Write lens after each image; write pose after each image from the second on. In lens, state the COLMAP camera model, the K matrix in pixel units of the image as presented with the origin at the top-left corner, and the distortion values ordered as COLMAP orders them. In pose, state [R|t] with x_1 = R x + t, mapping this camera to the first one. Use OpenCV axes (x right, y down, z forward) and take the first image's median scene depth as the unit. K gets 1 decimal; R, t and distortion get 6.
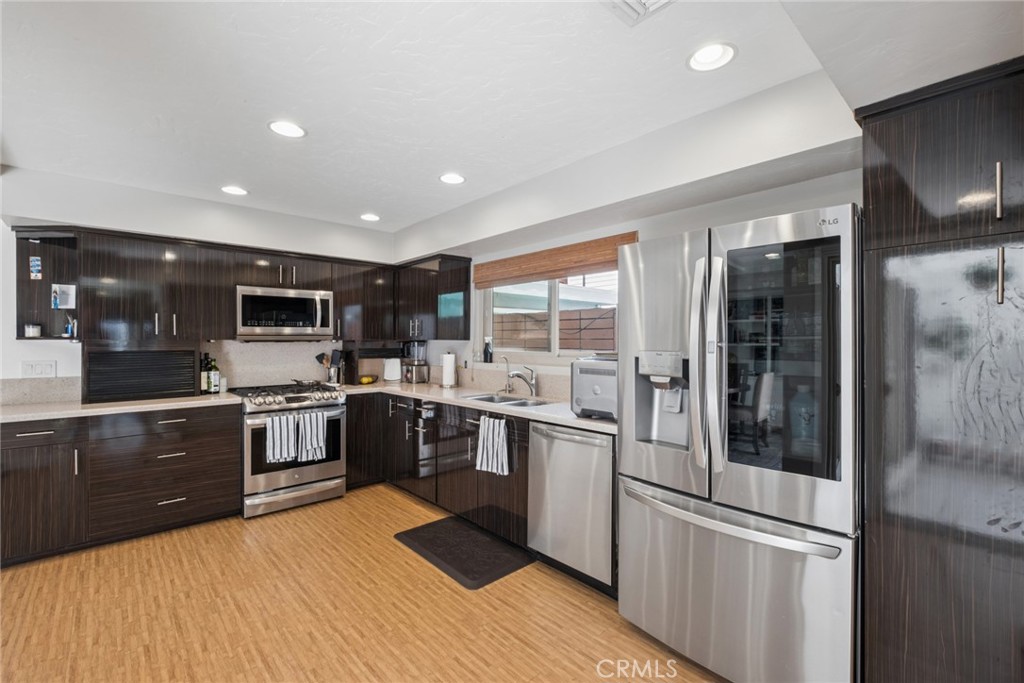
lens RADIAL K [[449.6, 0, 512.5], [0, 449.6, 342.8], [0, 0, 1]] dist [0.010374, -0.008030]
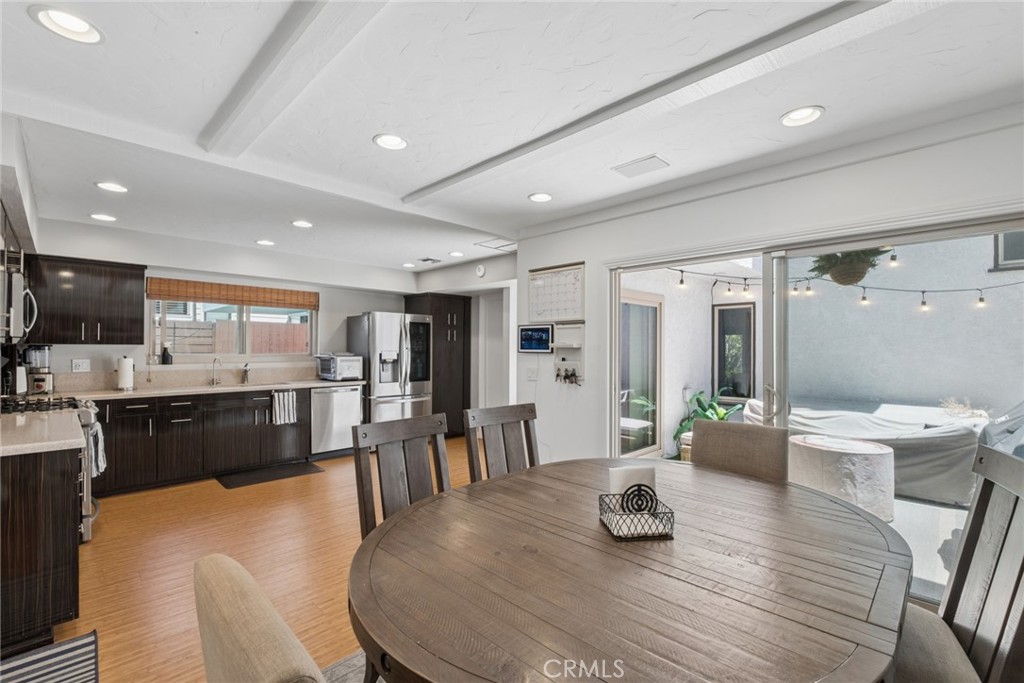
lens RADIAL K [[449.6, 0, 517.5], [0, 449.6, 347.5], [0, 0, 1]] dist [0.010374, -0.008030]
pose [[-0.062617, 0.001193, 0.998037, -1.566454], [-0.002857, 0.999995, -0.001374, -0.001361], [-0.998034, -0.002937, -0.062614, 0.196437]]
